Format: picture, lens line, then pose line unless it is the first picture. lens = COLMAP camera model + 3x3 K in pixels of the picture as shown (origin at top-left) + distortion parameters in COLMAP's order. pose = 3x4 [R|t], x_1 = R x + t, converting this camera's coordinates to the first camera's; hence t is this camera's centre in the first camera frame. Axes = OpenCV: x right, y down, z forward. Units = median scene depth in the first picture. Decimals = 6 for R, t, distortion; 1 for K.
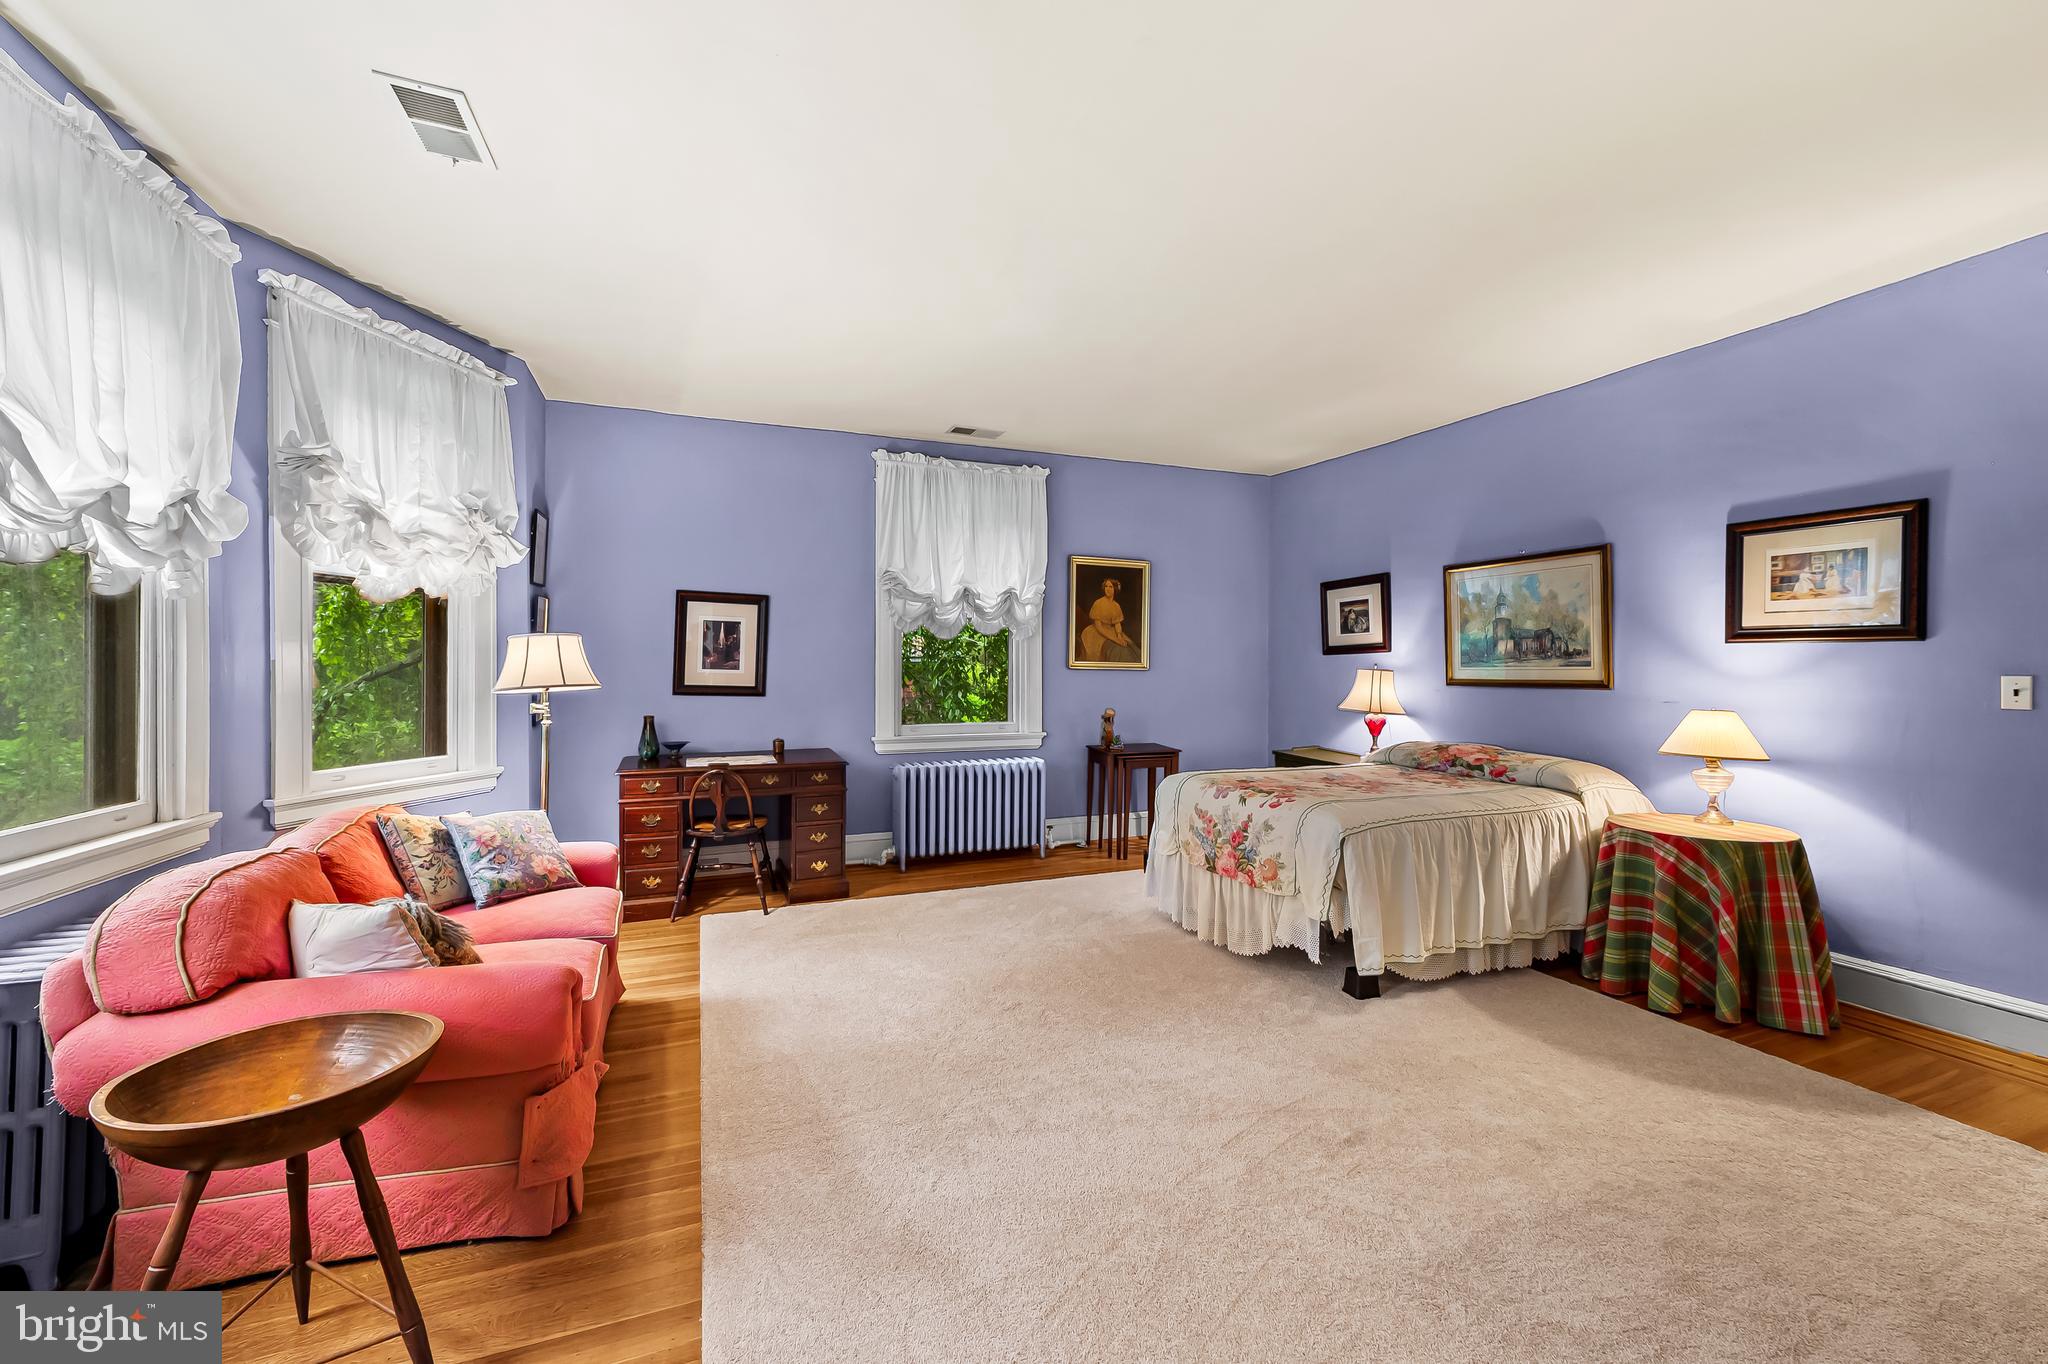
lens RADIAL K [[820.7, 0, 1016.9], [0, 820.7, 671.4], [0, 0, 1]] dist [0.009165, 0.000046]
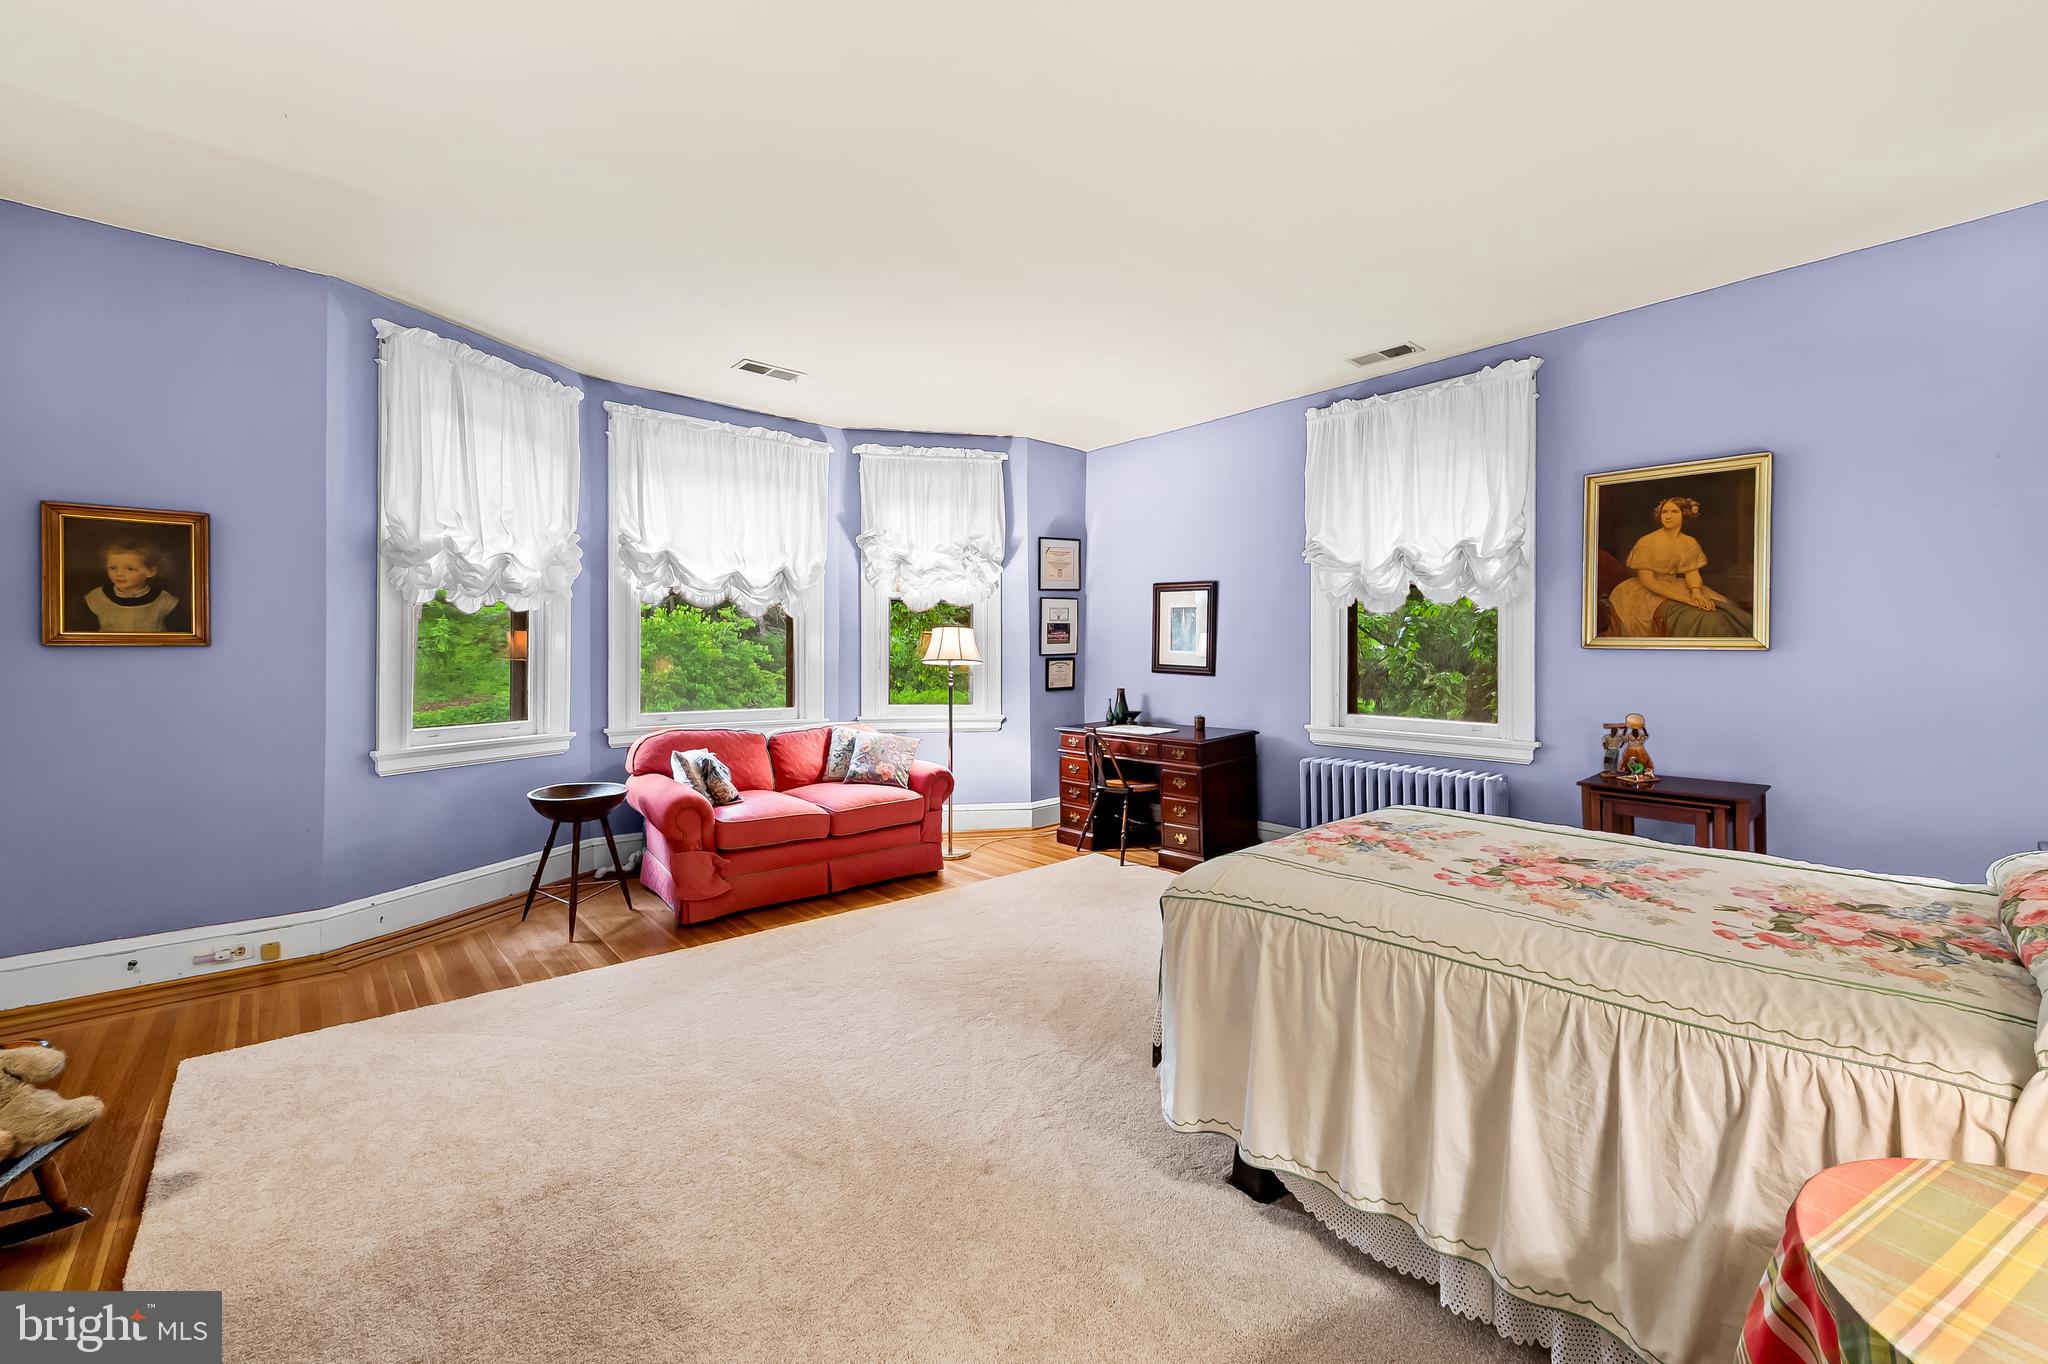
lens RADIAL K [[820.7, 0, 1039.1], [0, 820.7, 645.9], [0, 0, 1]] dist [0.009165, 0.000046]
pose [[0.344878, -0.009050, -0.938604, 0.578402], [-0.005956, 0.999912, -0.011830, 0.005484], [0.938629, 0.009670, 0.344794, 0.398614]]
